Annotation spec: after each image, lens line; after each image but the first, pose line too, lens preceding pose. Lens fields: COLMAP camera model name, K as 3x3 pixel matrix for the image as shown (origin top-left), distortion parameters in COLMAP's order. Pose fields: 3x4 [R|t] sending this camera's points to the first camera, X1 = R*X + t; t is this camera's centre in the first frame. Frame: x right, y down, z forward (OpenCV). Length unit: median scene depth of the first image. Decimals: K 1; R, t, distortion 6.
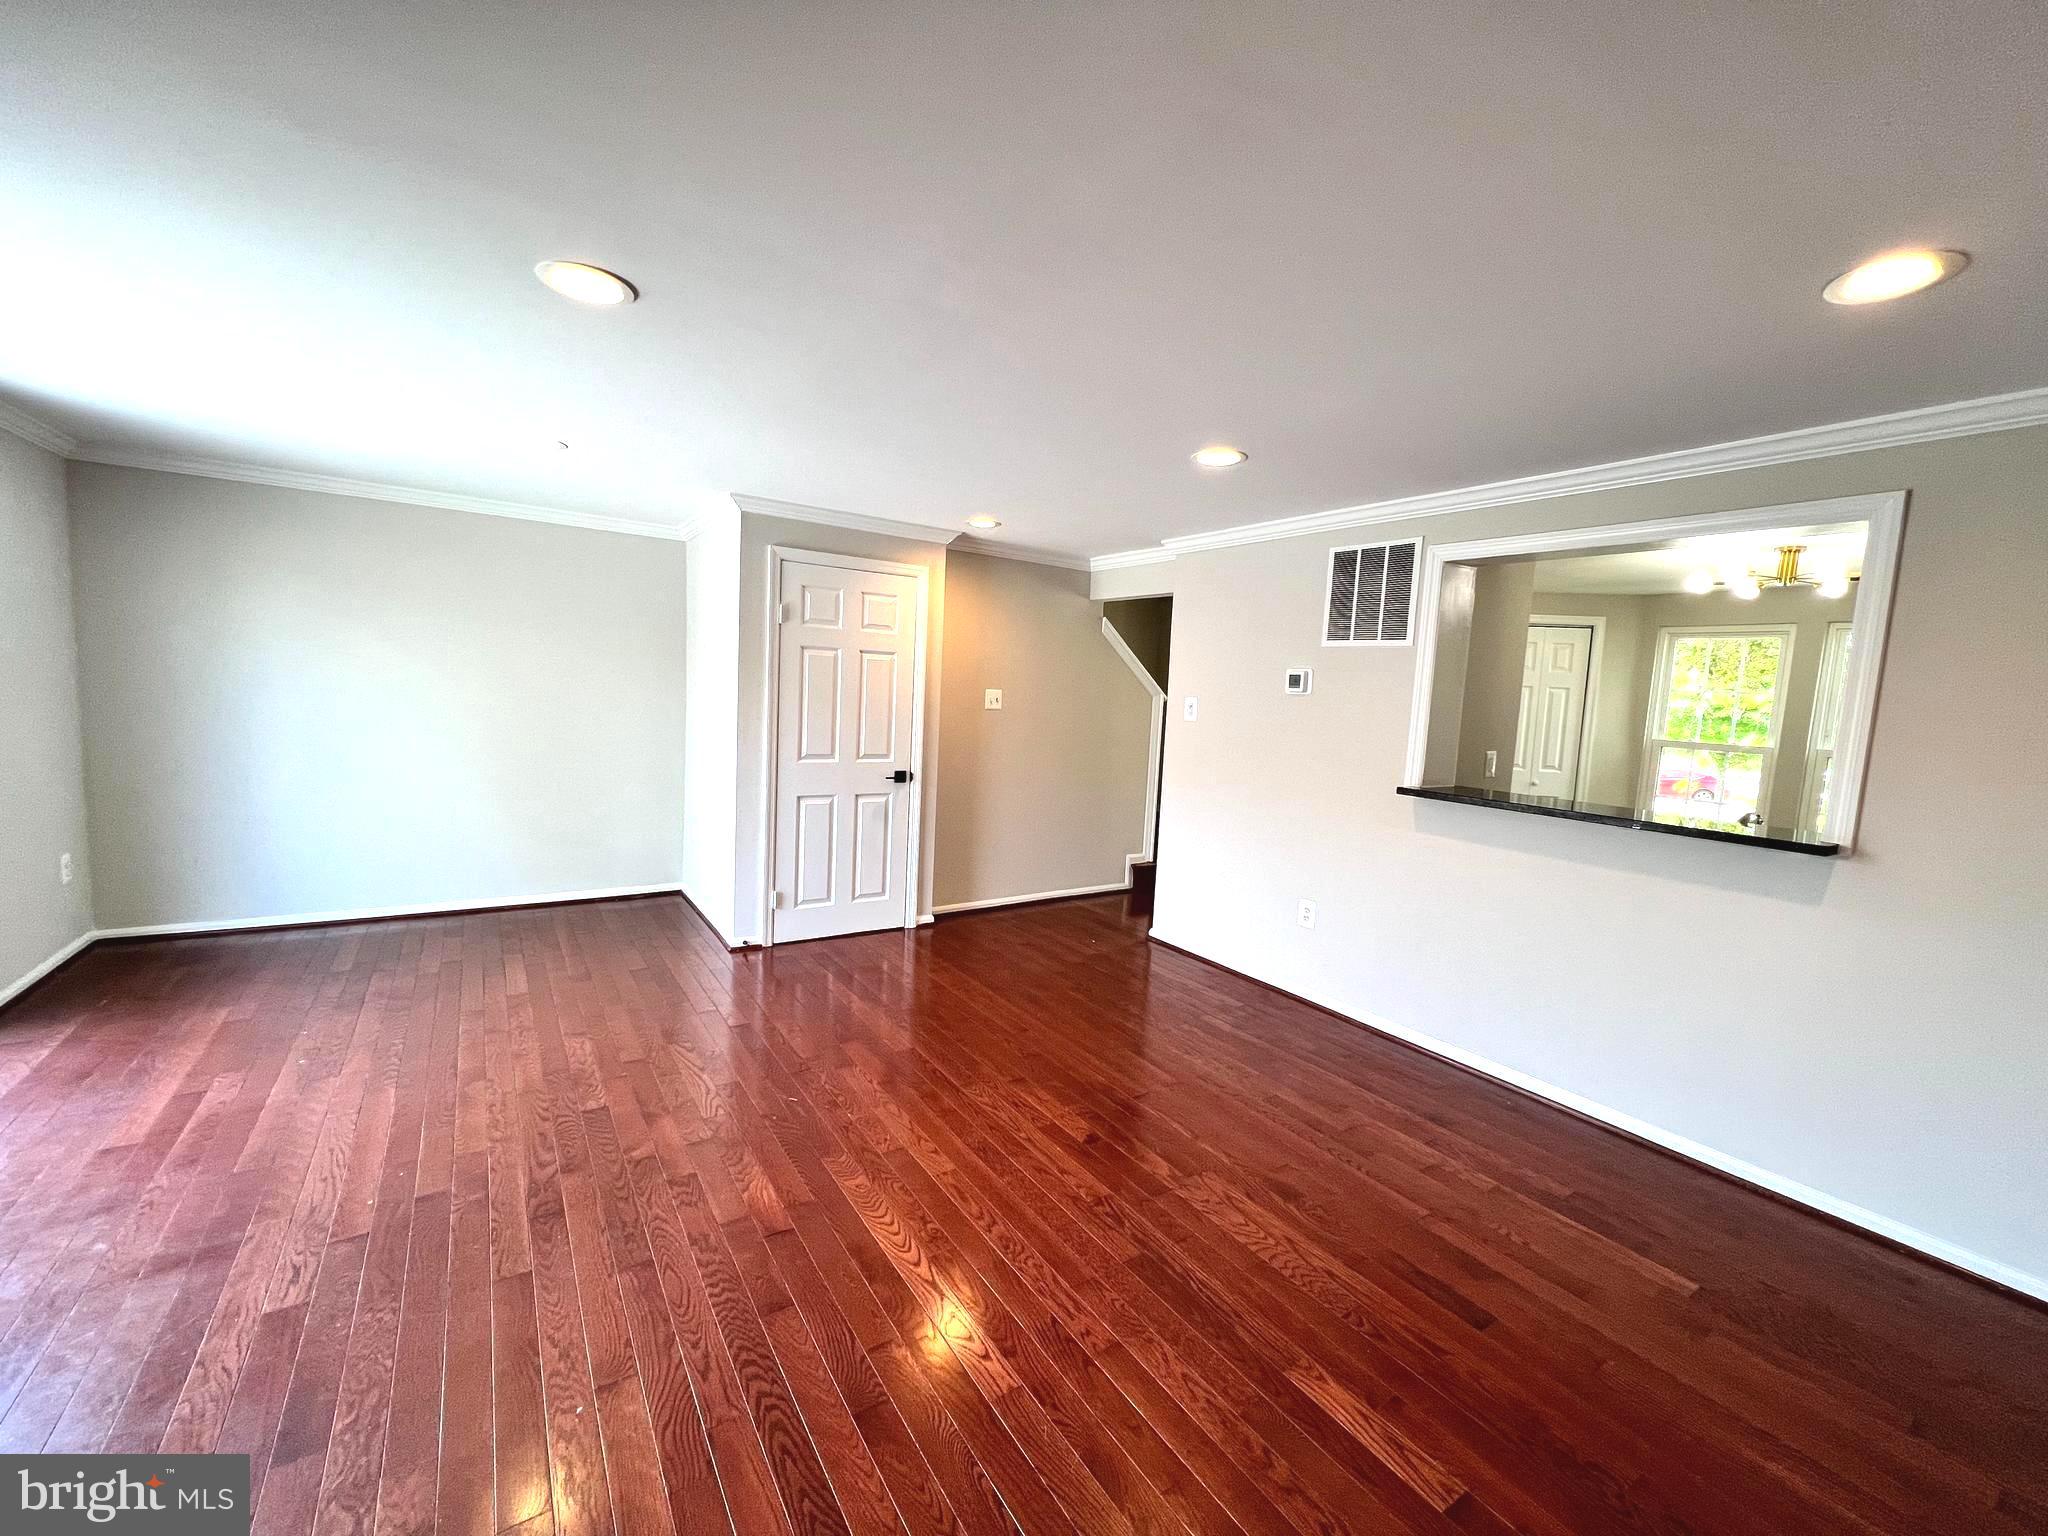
lens RADIAL K [[821.8, 0, 1024.0], [0, 821.8, 768.0], [0, 0, 1]] dist [-0.000351, 0.000119]
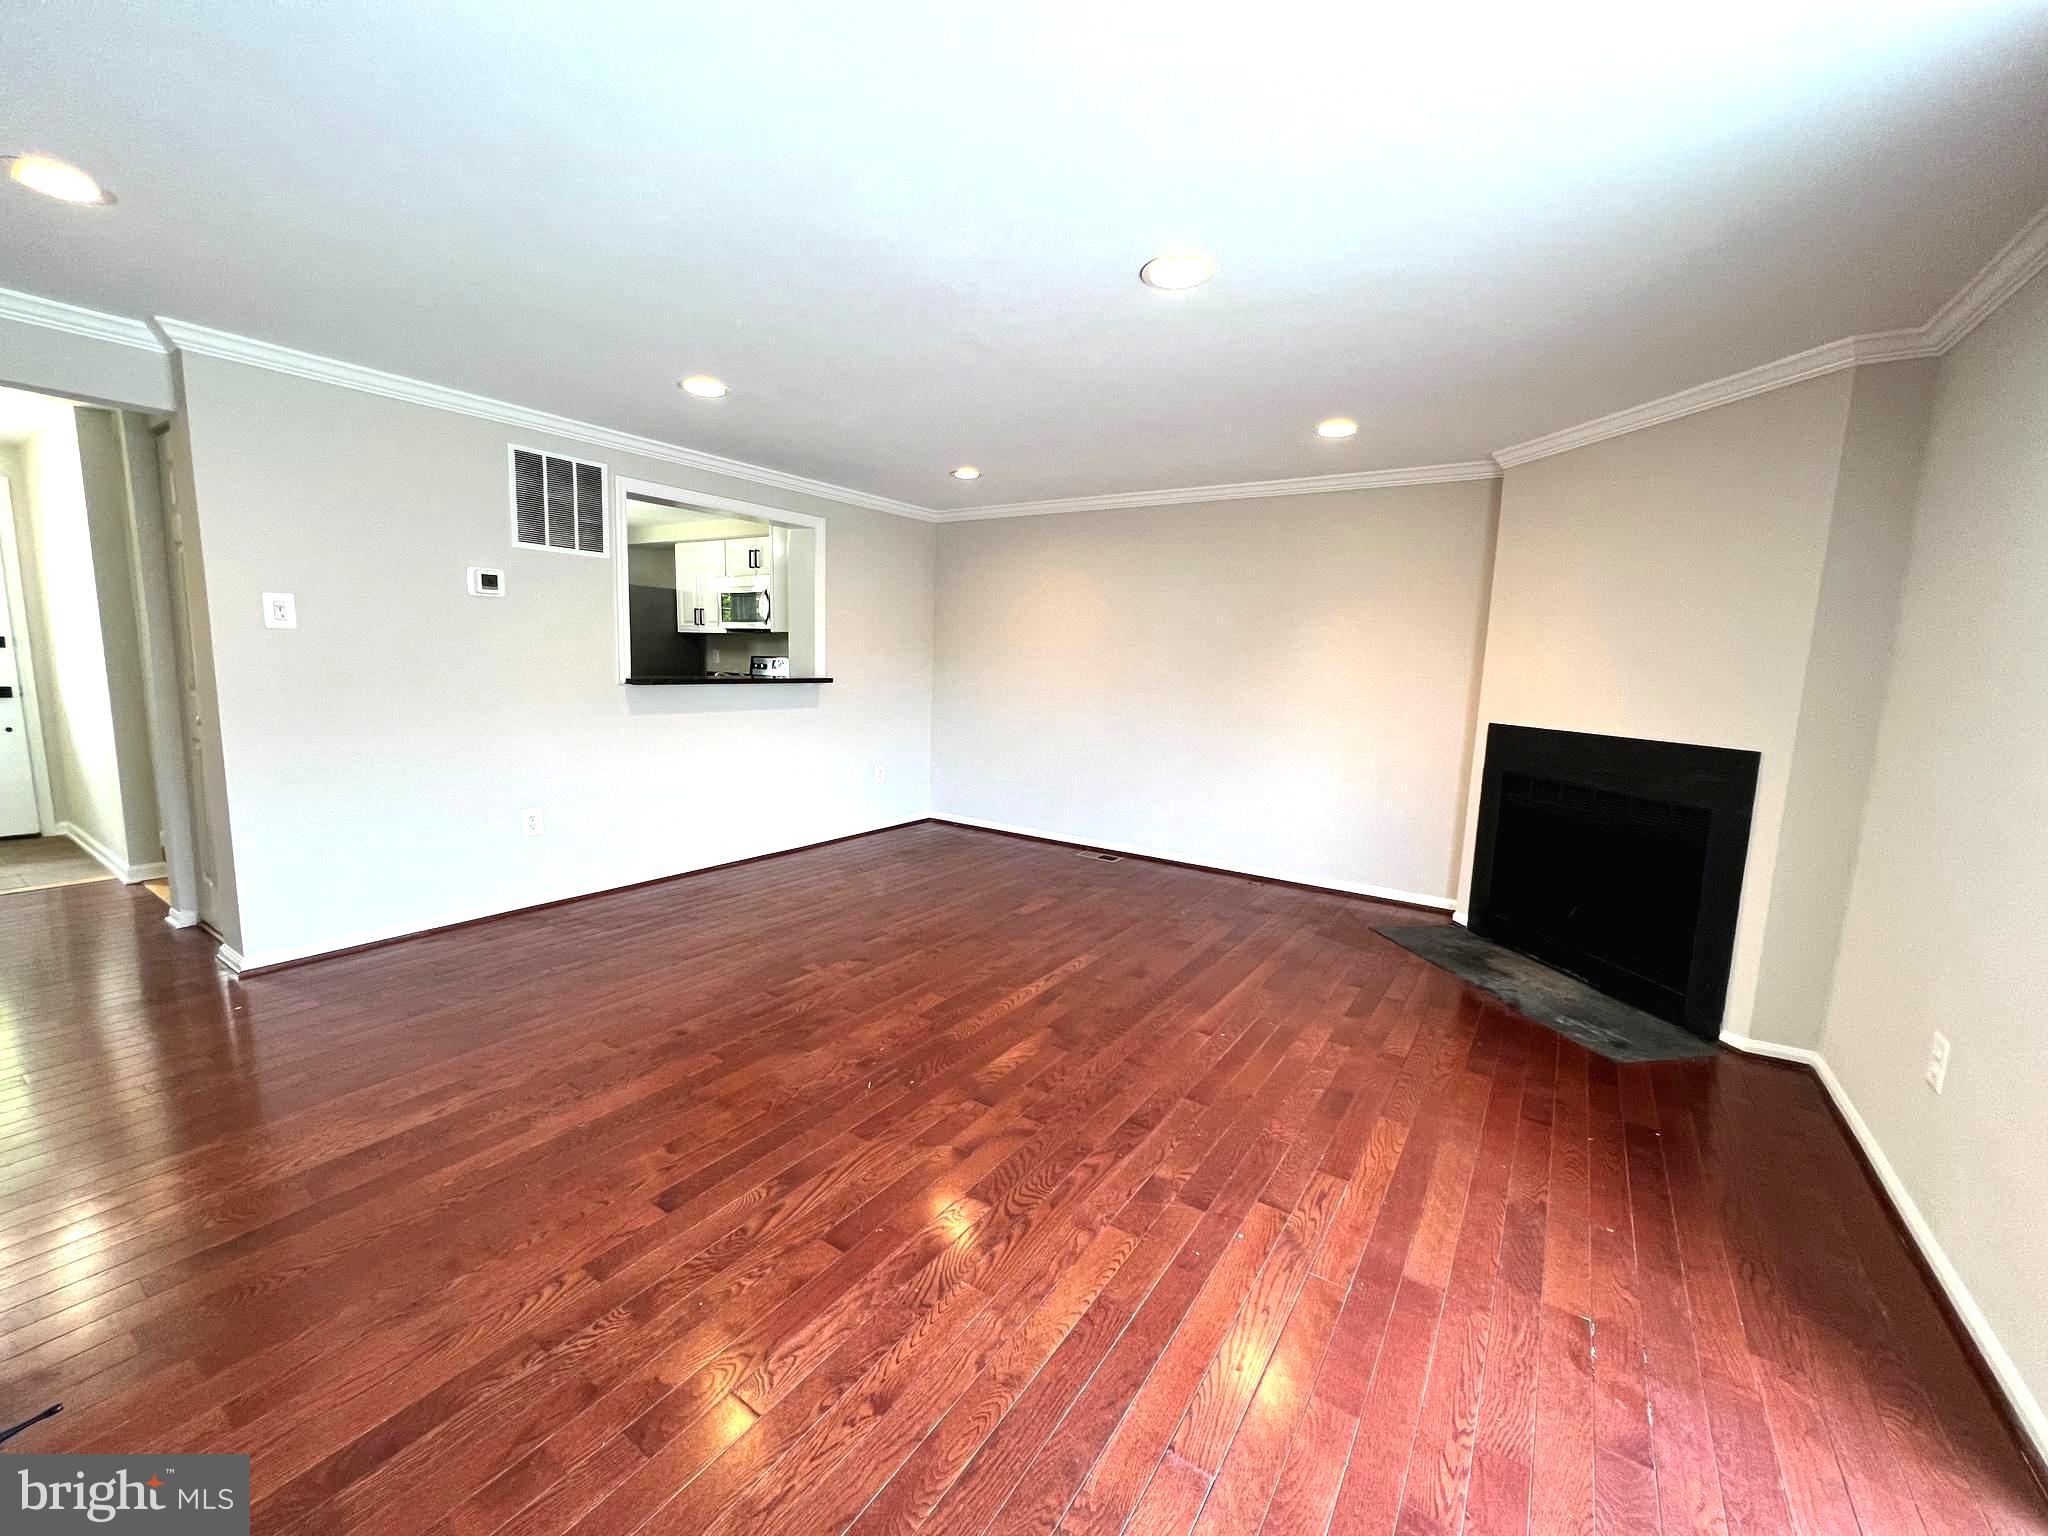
lens RADIAL K [[816.6, 0, 1024.0], [0, 816.6, 768.0], [0, 0, 1]] dist [-0.000249, 0.000000]
pose [[-0.377246, -0.189803, 0.906455, -0.859298], [0.038619, 0.974698, 0.220165, -0.091054], [-0.925307, 0.118063, -0.360371, 0.900920]]
